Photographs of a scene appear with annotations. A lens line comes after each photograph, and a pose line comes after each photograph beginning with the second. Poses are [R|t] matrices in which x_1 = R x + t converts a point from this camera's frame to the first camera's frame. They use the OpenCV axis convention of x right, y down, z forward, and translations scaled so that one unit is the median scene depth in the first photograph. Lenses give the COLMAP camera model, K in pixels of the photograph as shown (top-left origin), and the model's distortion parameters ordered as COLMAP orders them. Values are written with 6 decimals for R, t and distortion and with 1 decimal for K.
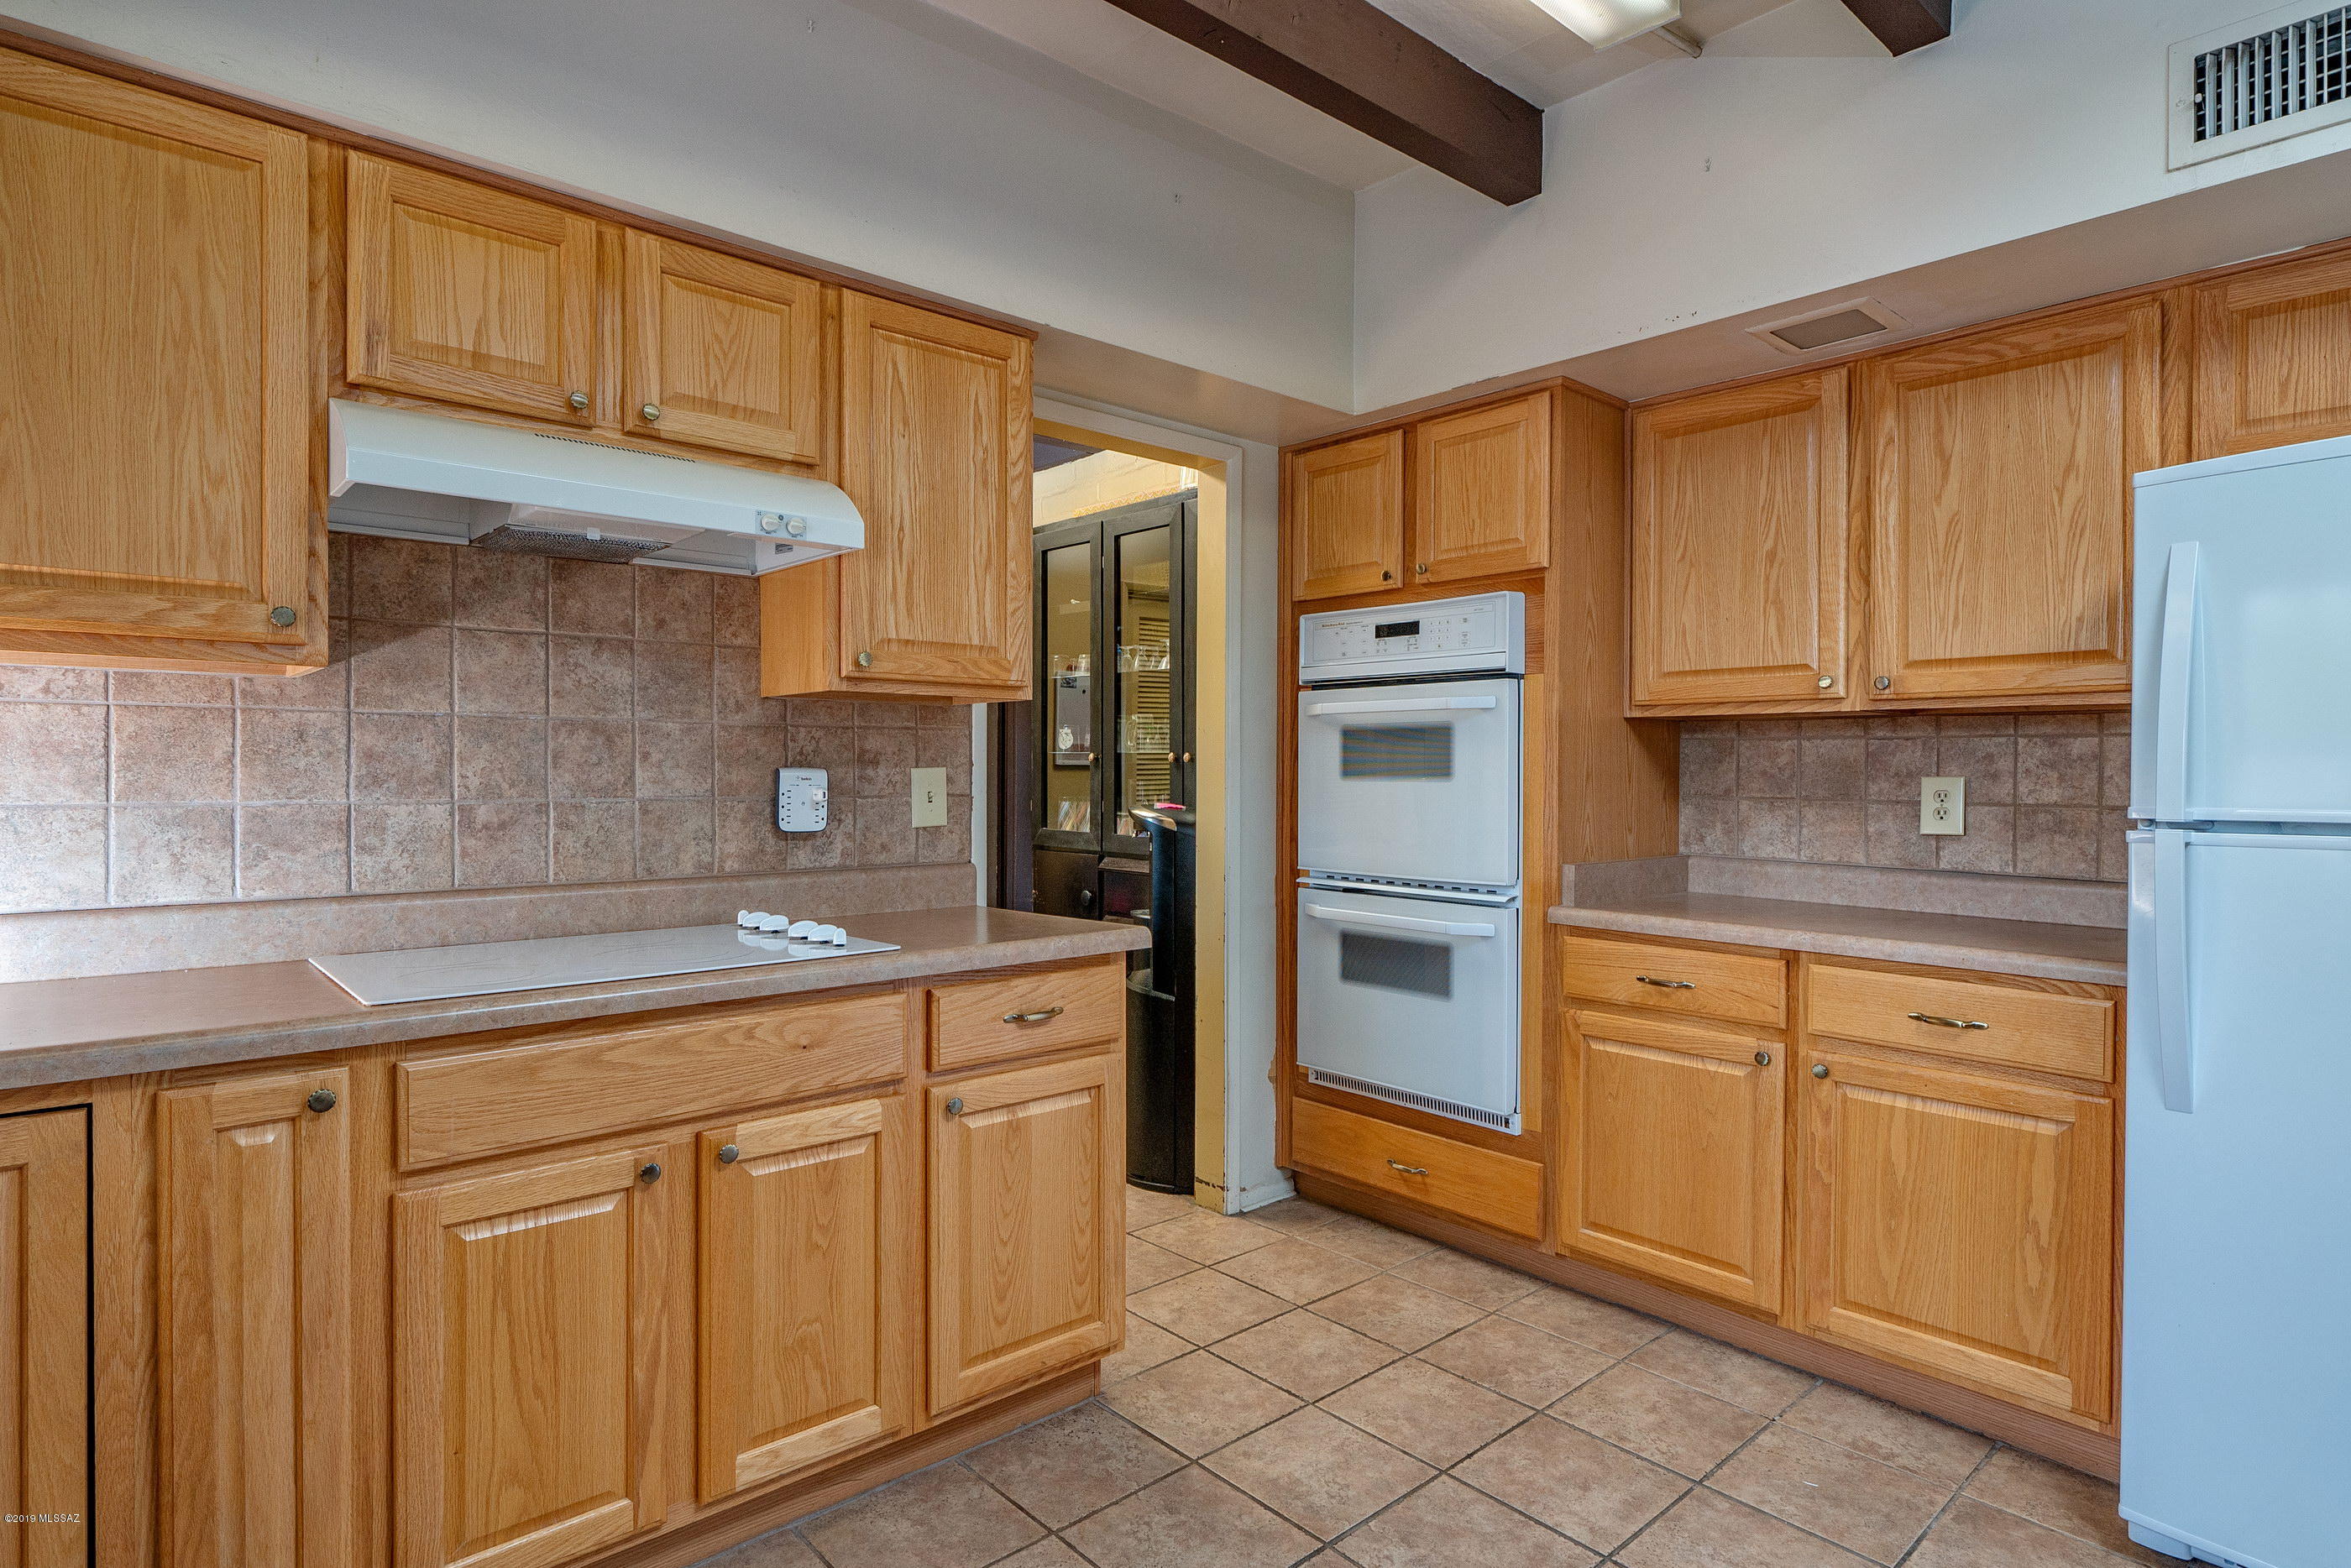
lens RADIAL K [[1231.3, 0, 1175.5], [0, 1231.3, 784.0], [0, 0, 1]] dist [0.002830, 0.000775]
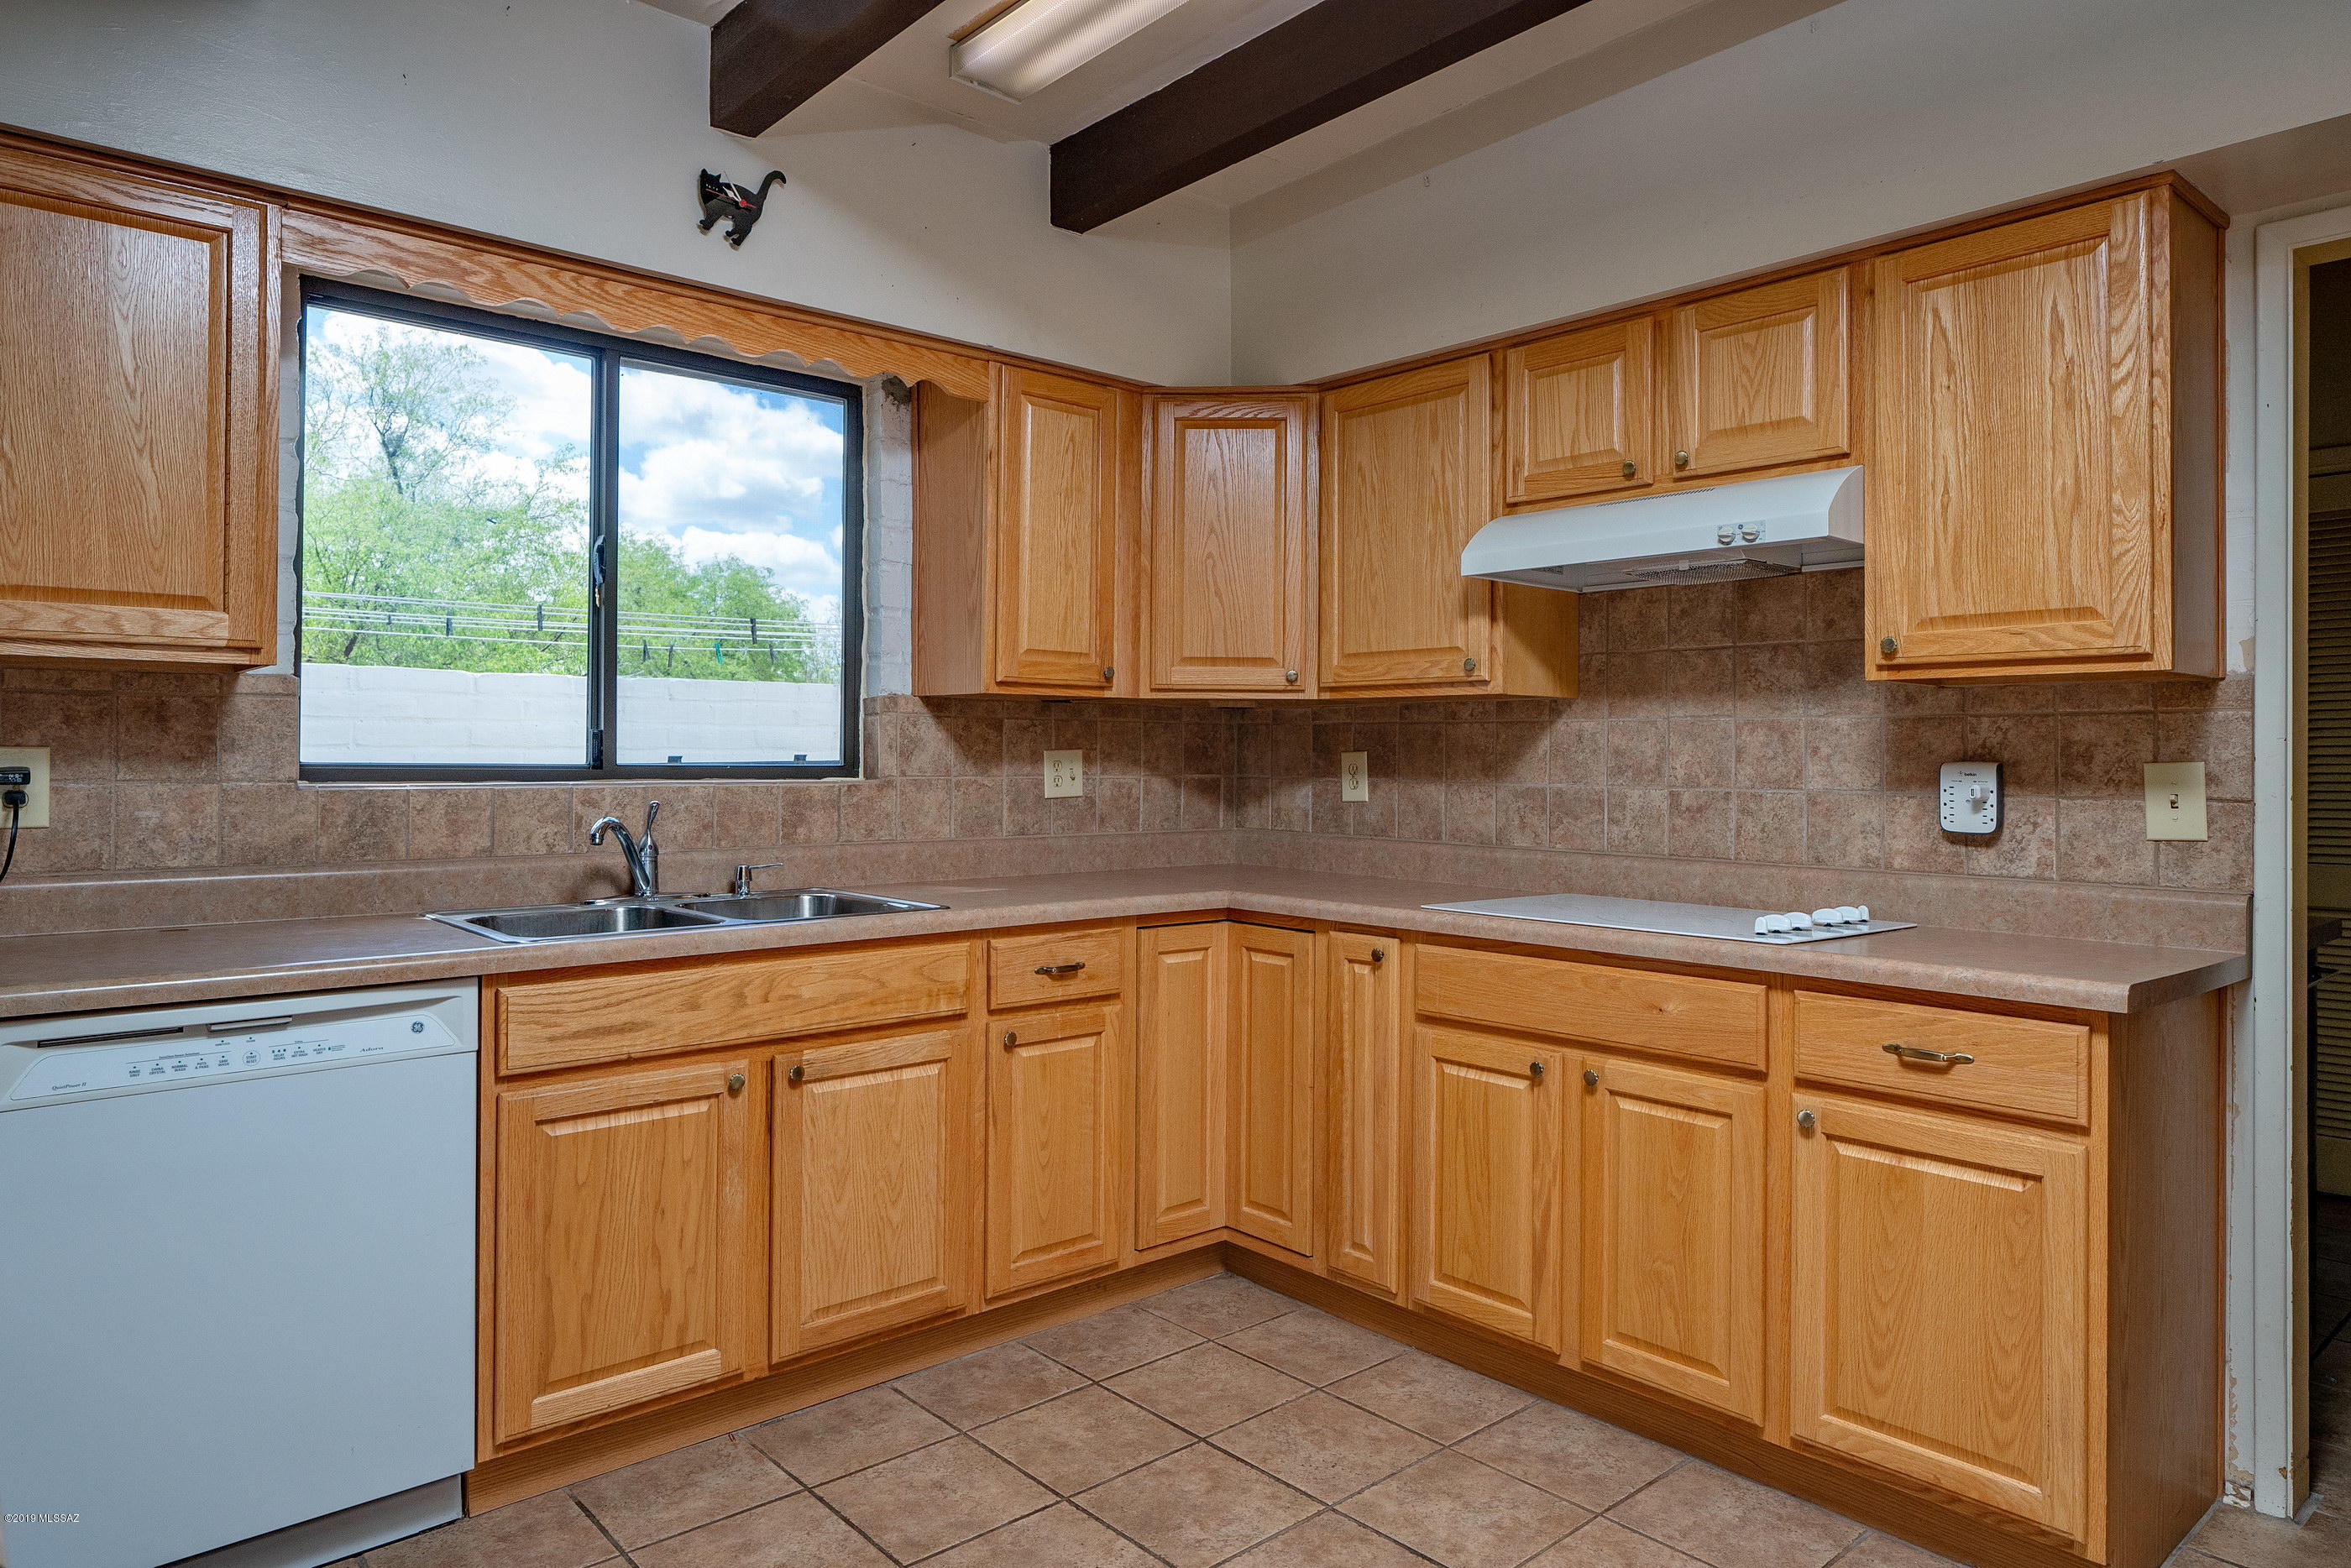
lens RADIAL K [[1473.2, 0, 1180.3], [0, 1473.2, 746.9], [0, 0, 1]] dist [-0.003604, -0.000849]
pose [[-0.003681, -0.010458, -0.999939, 0.870504], [-0.018317, 0.999778, -0.010389, -0.002781], [0.999825, 0.018277, -0.003872, 0.473632]]
